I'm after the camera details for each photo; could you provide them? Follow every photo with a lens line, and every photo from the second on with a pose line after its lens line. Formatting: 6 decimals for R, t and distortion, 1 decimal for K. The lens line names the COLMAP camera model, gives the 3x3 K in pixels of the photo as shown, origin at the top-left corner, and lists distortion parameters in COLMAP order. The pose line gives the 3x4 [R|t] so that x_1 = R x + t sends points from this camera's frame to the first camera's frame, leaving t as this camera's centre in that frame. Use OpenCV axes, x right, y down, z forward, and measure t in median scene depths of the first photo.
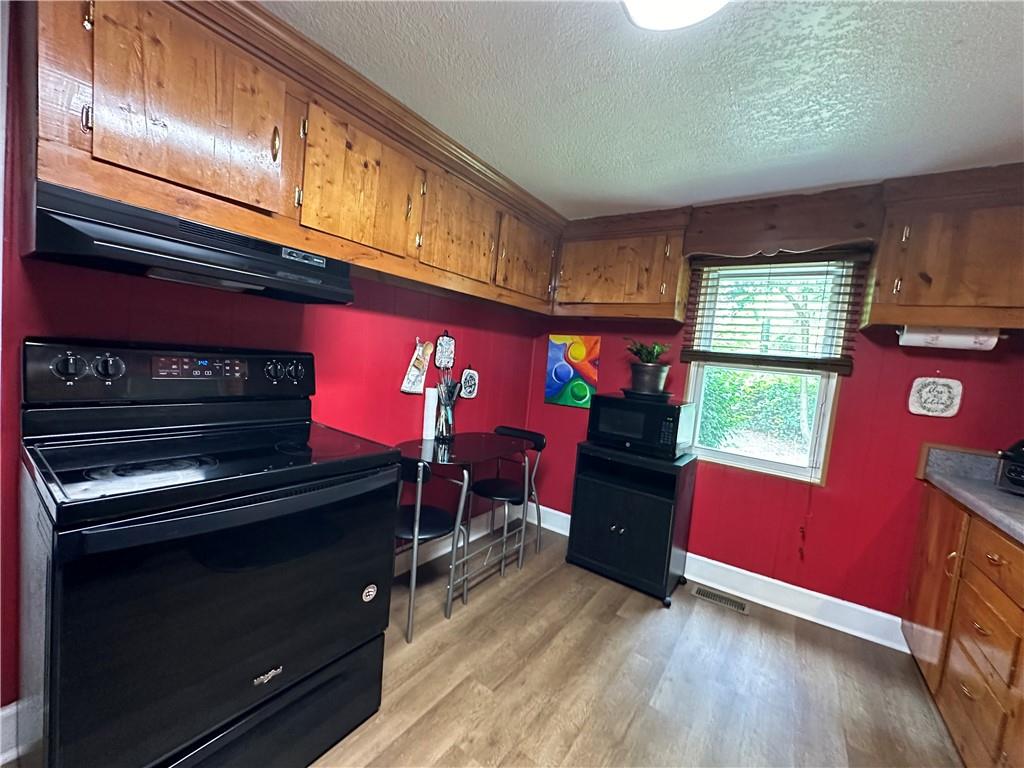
lens RADIAL K [[409.3, 0, 510.3], [0, 409.3, 384.6], [0, 0, 1]] dist [-0.003224, 0.000723]
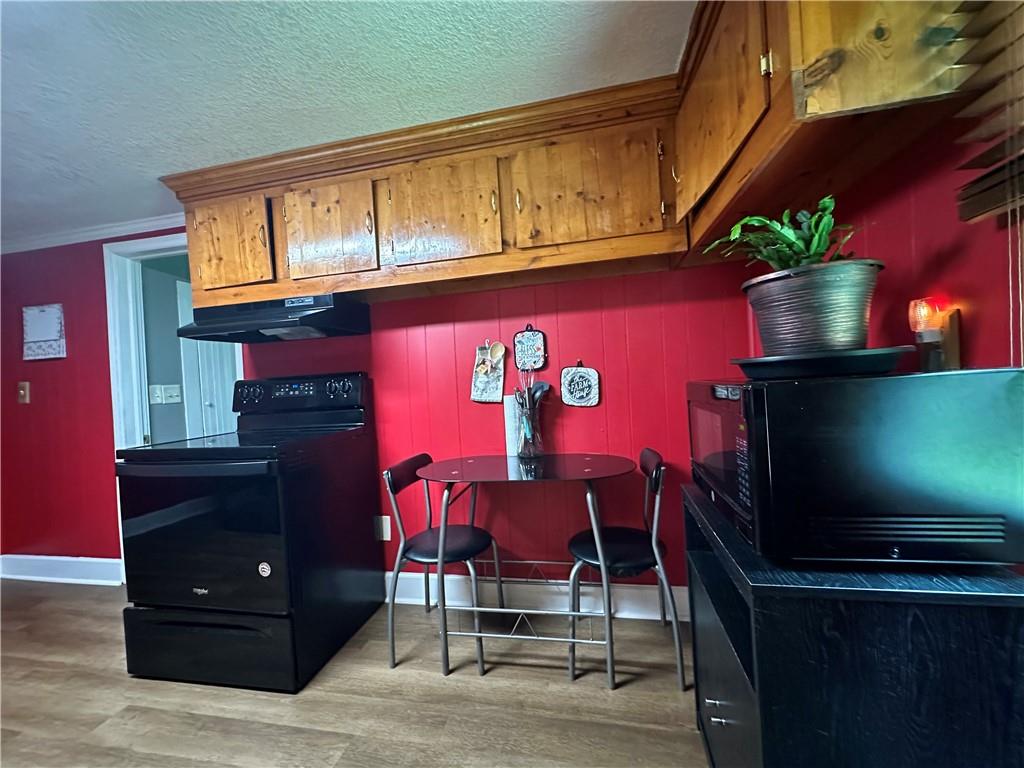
lens RADIAL K [[409.3, 0, 511.6], [0, 409.3, 385.5], [0, 0, 1]] dist [-0.003224, 0.000723]
pose [[0.392419, -0.105657, -0.913698, 0.627562], [0.030825, 0.994333, -0.101742, 0.080365], [0.919270, 0.011761, 0.393452, 0.714377]]
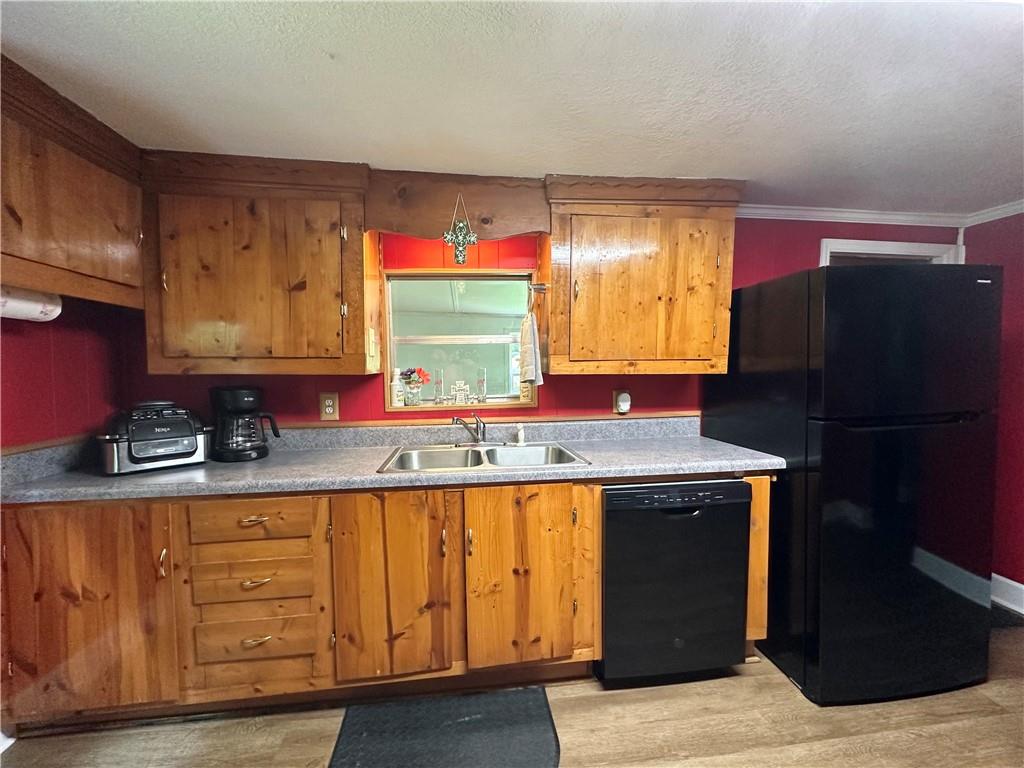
lens RADIAL K [[409.3, 0, 510.7], [0, 409.3, 385.8], [0, 0, 1]] dist [-0.003224, 0.000723]
pose [[-0.662205, -0.130455, 0.737880, -0.046838], [-0.010311, 0.986222, 0.165107, -0.081445], [-0.749252, 0.101726, -0.654426, 0.684517]]
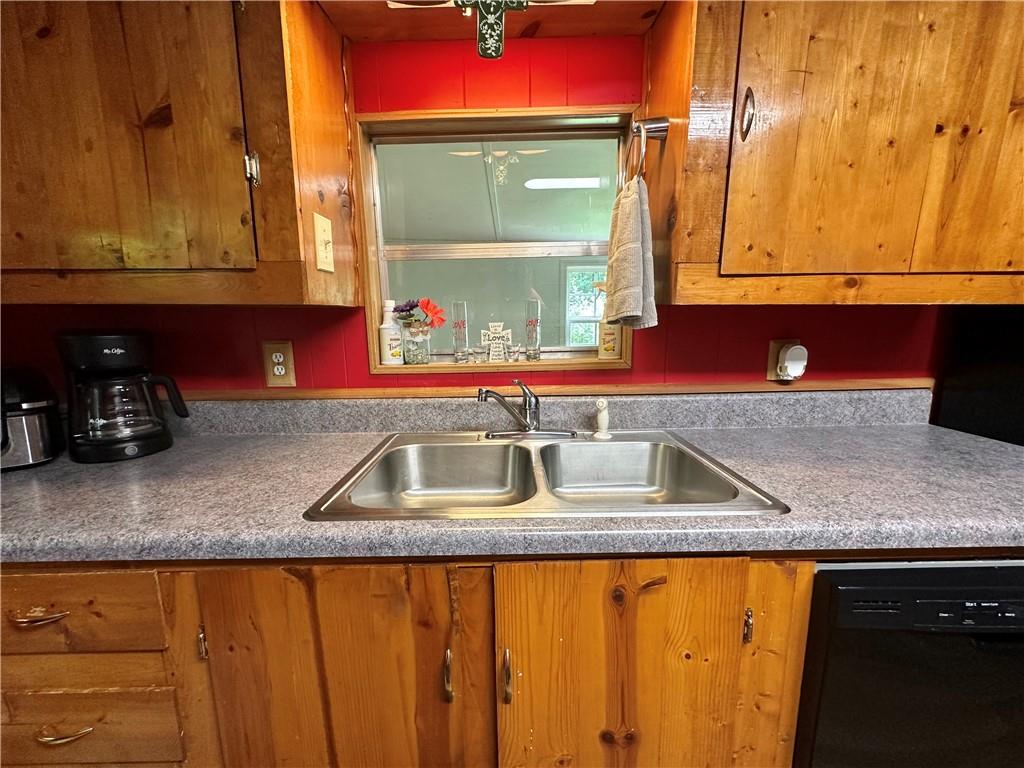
lens RADIAL K [[409.3, 0, 509.9], [0, 409.3, 385.2], [0, 0, 1]] dist [-0.003224, 0.000723]
pose [[-0.571479, -0.224788, 0.789229, 0.290746], [0.004935, 0.960792, 0.277226, -0.000142], [-0.820602, 0.162323, -0.547963, 0.433333]]
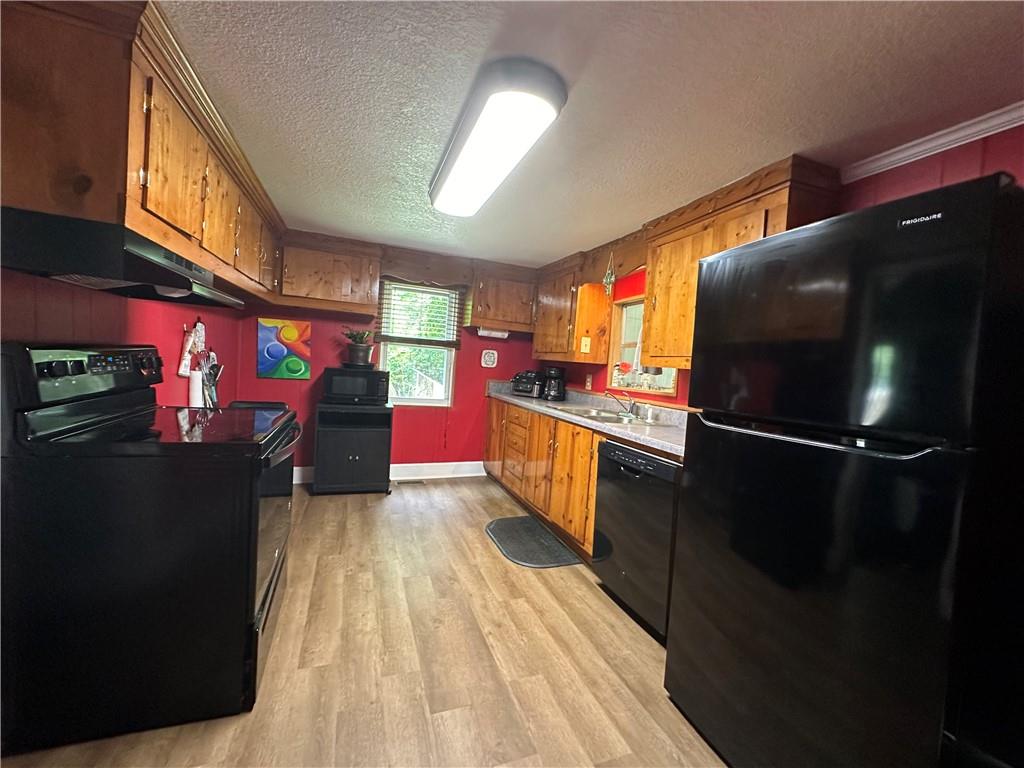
lens RADIAL K [[409.3, 0, 511.0], [0, 409.3, 384.7], [0, 0, 1]] dist [-0.003224, 0.000723]
pose [[0.563640, -0.097926, 0.820195, -0.656130], [0.032299, 0.994801, 0.096577, -0.035316], [-0.825389, -0.027944, 0.563873, -0.320131]]
